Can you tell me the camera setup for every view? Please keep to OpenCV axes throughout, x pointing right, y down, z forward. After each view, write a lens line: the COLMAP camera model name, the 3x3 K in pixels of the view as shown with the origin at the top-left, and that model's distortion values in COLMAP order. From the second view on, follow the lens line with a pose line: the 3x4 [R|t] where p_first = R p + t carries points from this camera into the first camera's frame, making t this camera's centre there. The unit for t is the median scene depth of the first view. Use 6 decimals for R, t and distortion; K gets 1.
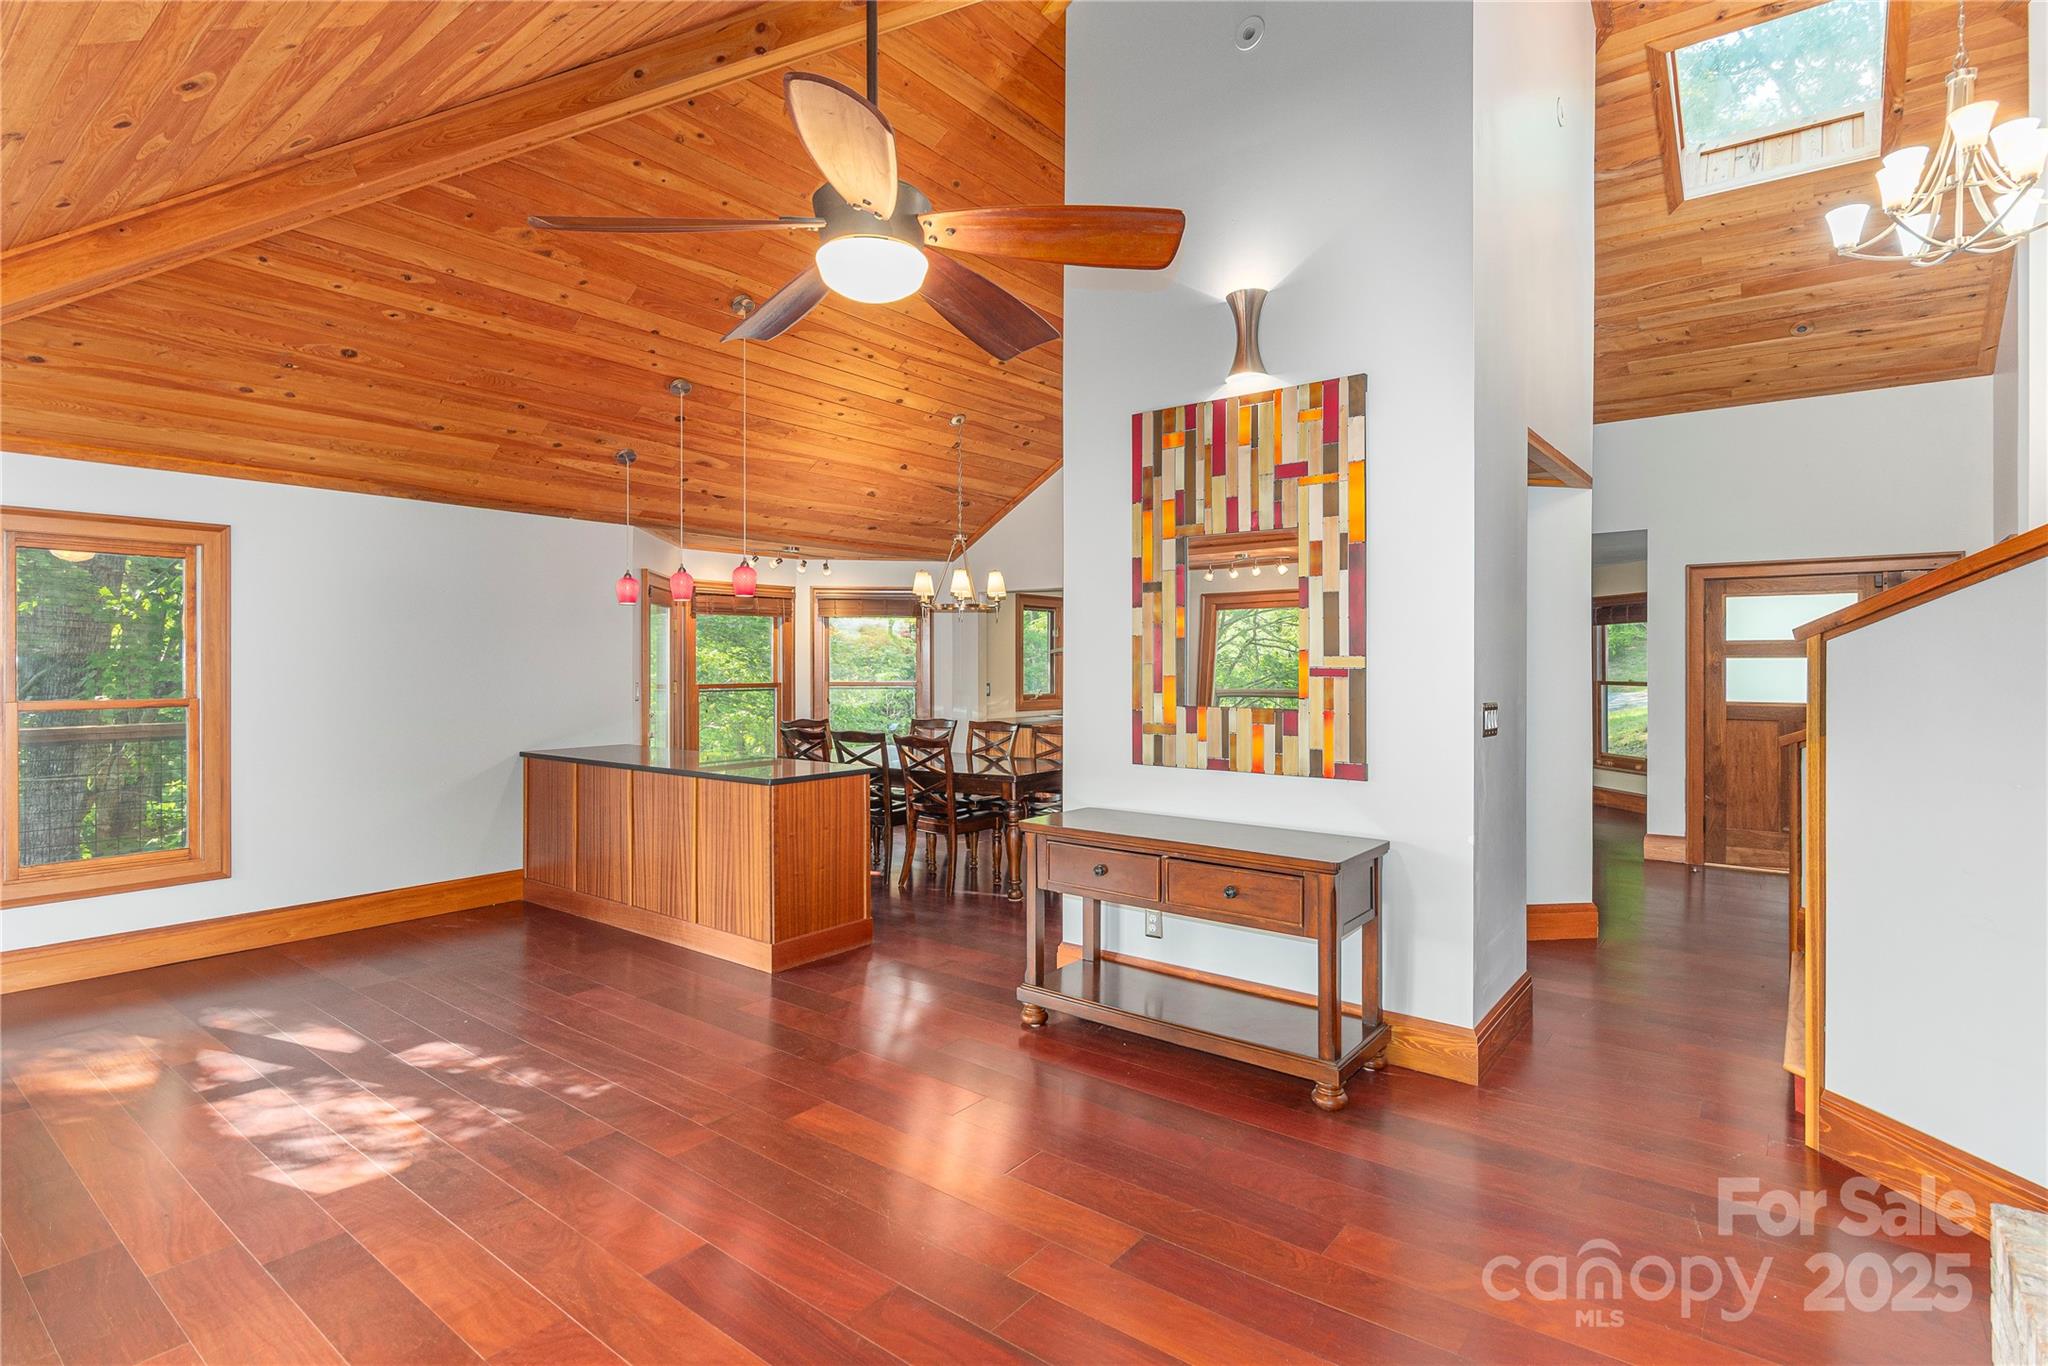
lens RADIAL K [[996.6, 0, 1020.4], [0, 996.6, 668.6], [0, 0, 1]] dist [-0.010867, 0.001555]
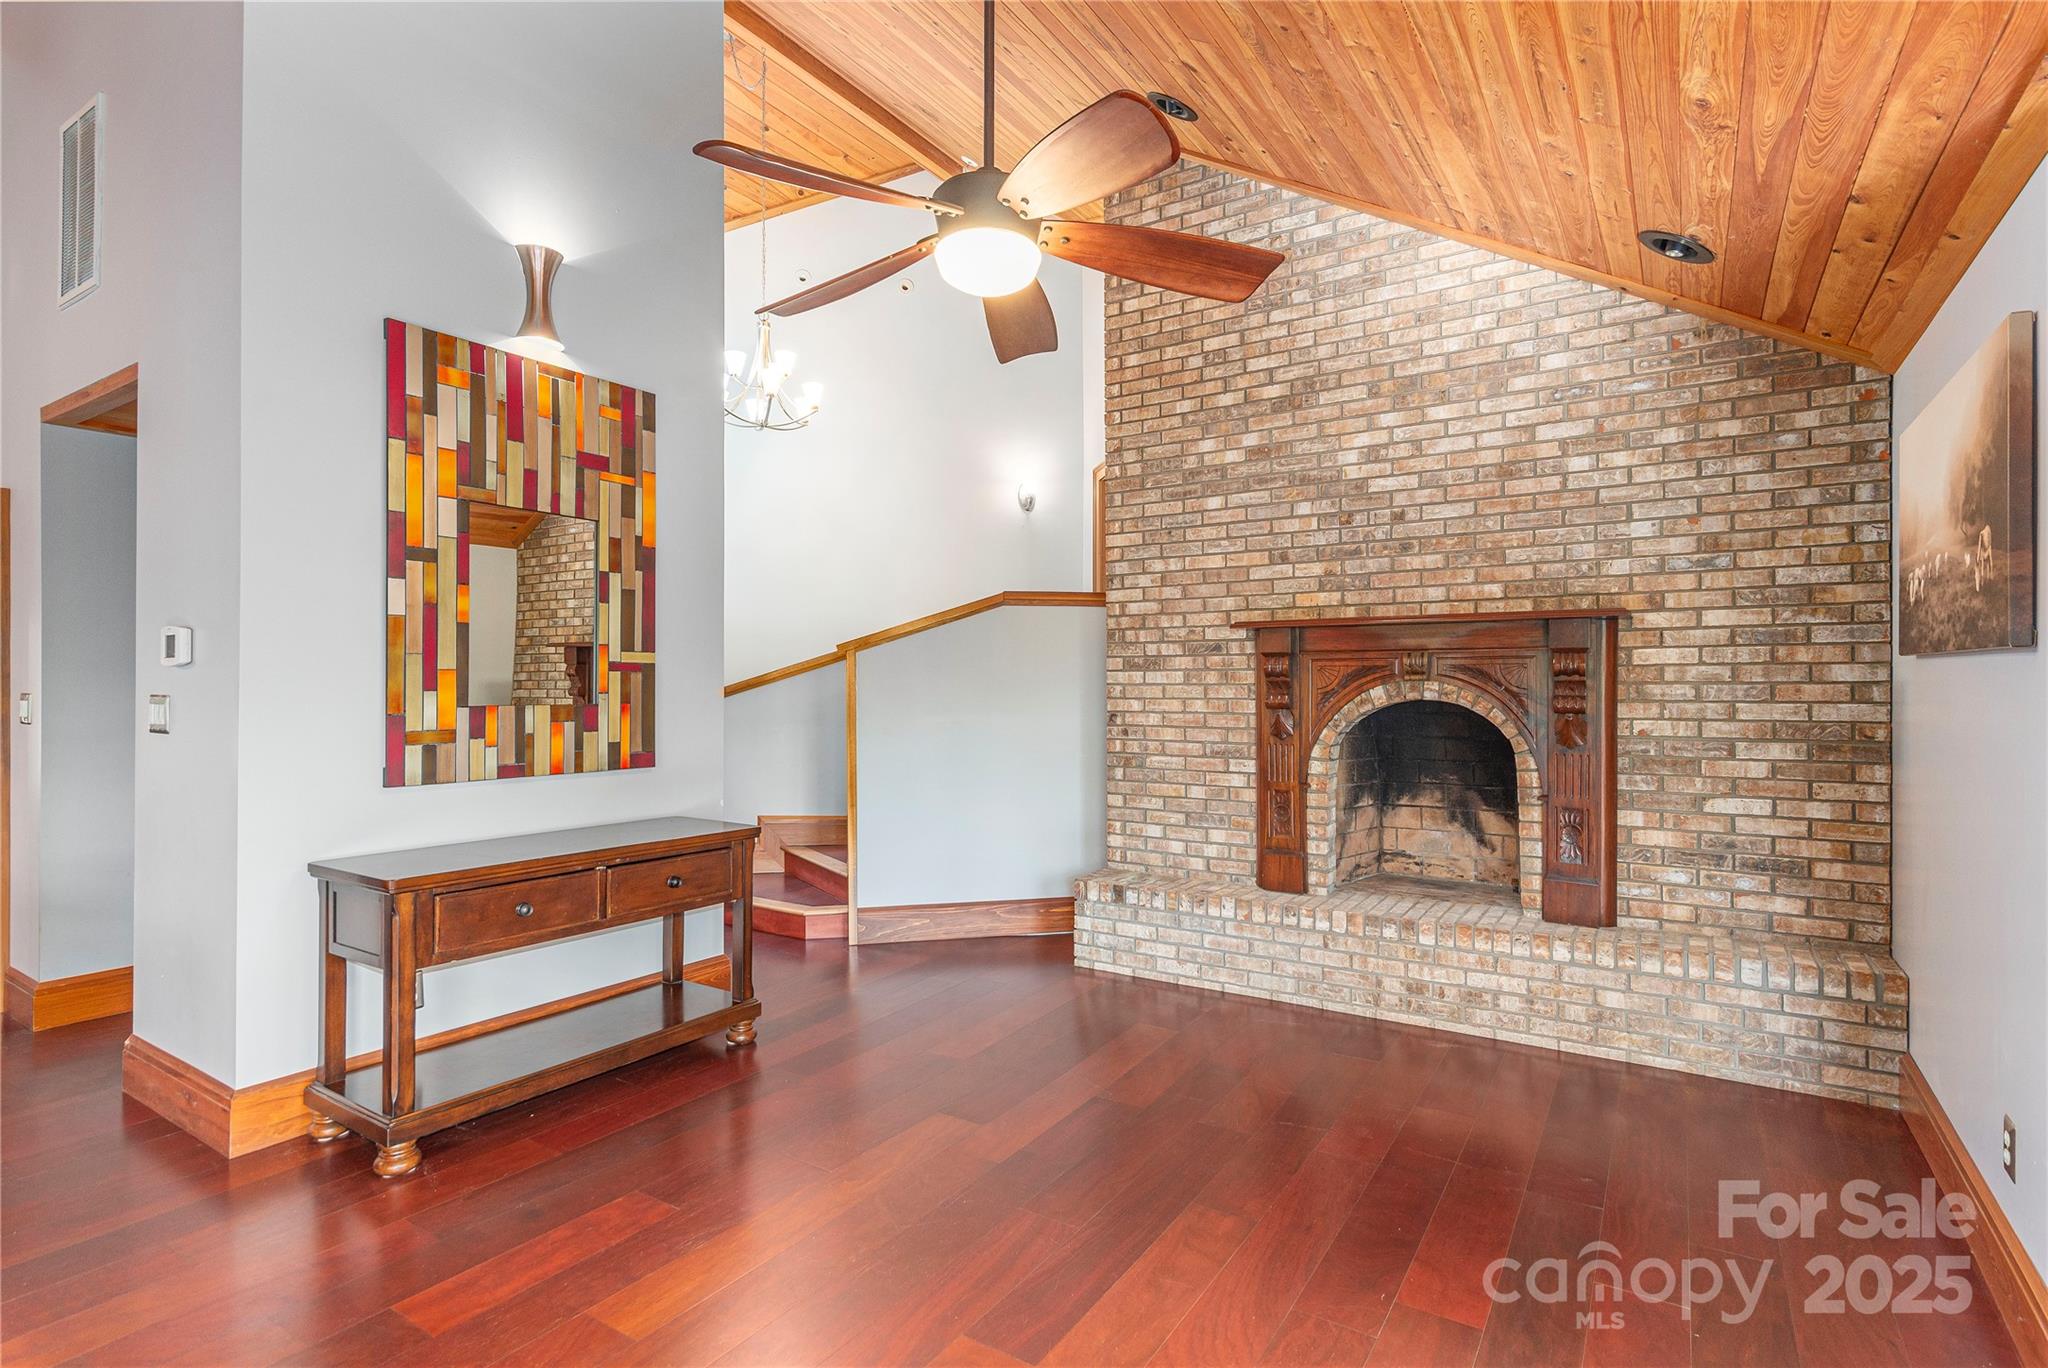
lens RADIAL K [[996.6, 0, 1026.1], [0, 996.6, 693.6], [0, 0, 1]] dist [-0.010867, 0.001555]
pose [[-0.083876, -0.008308, 0.996442, -0.681520], [0.005605, 0.999945, 0.008809, 0.022106], [-0.996460, 0.006324, -0.083825, 0.599540]]
